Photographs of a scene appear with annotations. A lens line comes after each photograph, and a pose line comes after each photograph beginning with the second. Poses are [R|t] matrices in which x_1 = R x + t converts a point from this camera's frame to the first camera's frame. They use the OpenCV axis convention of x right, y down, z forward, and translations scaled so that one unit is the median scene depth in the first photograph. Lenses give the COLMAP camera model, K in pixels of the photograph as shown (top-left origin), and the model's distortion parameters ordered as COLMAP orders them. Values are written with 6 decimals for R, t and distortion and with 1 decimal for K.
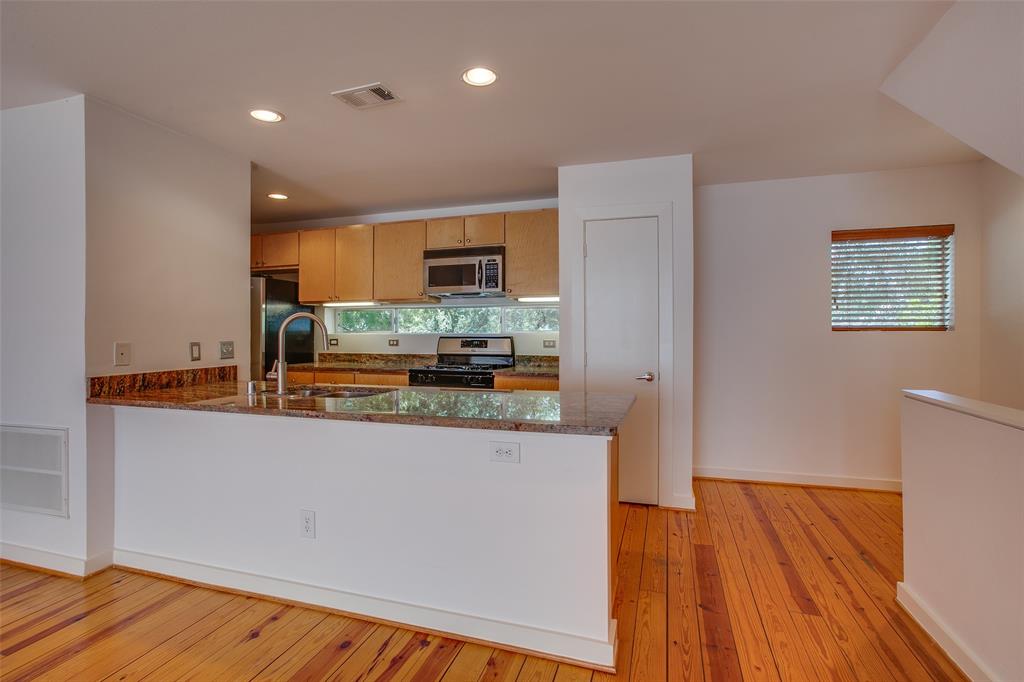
lens RADIAL K [[504.7, 0, 511.6], [0, 504.7, 317.5], [0, 0, 1]] dist [-0.042465, 0.024554]
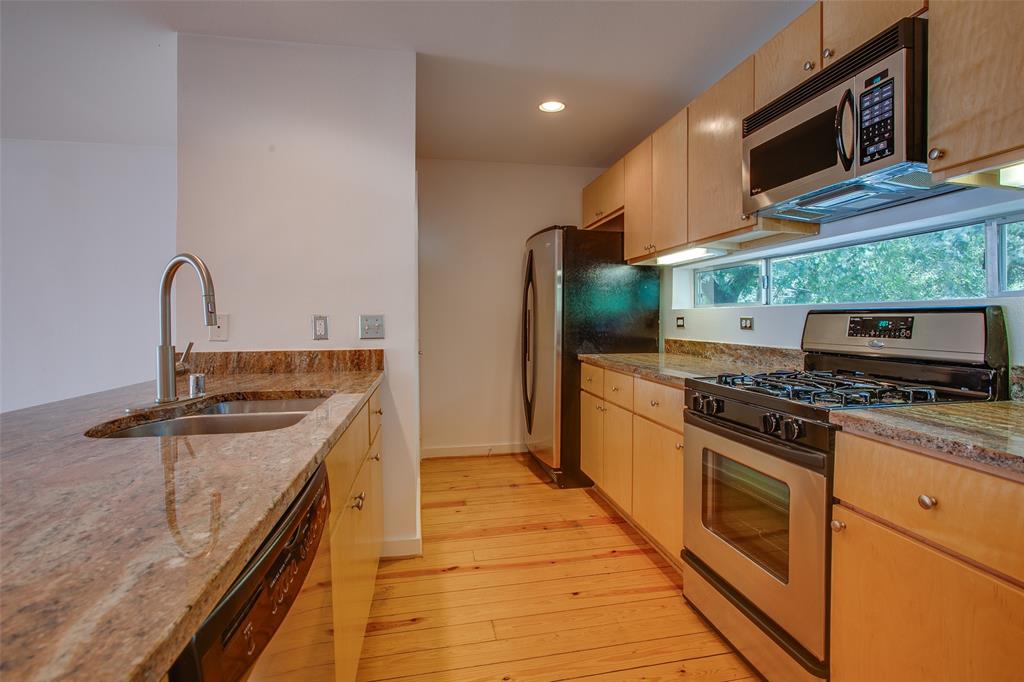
lens RADIAL K [[522.4, 0, 532.2], [0, 522.4, 325.7], [0, 0, 1]] dist [-0.062751, 0.026990]
pose [[0.499443, 0.013912, -0.866235, 0.134849], [0.025022, 0.999222, 0.030475, 0.034204], [0.865985, -0.036895, 0.498707, 0.609992]]
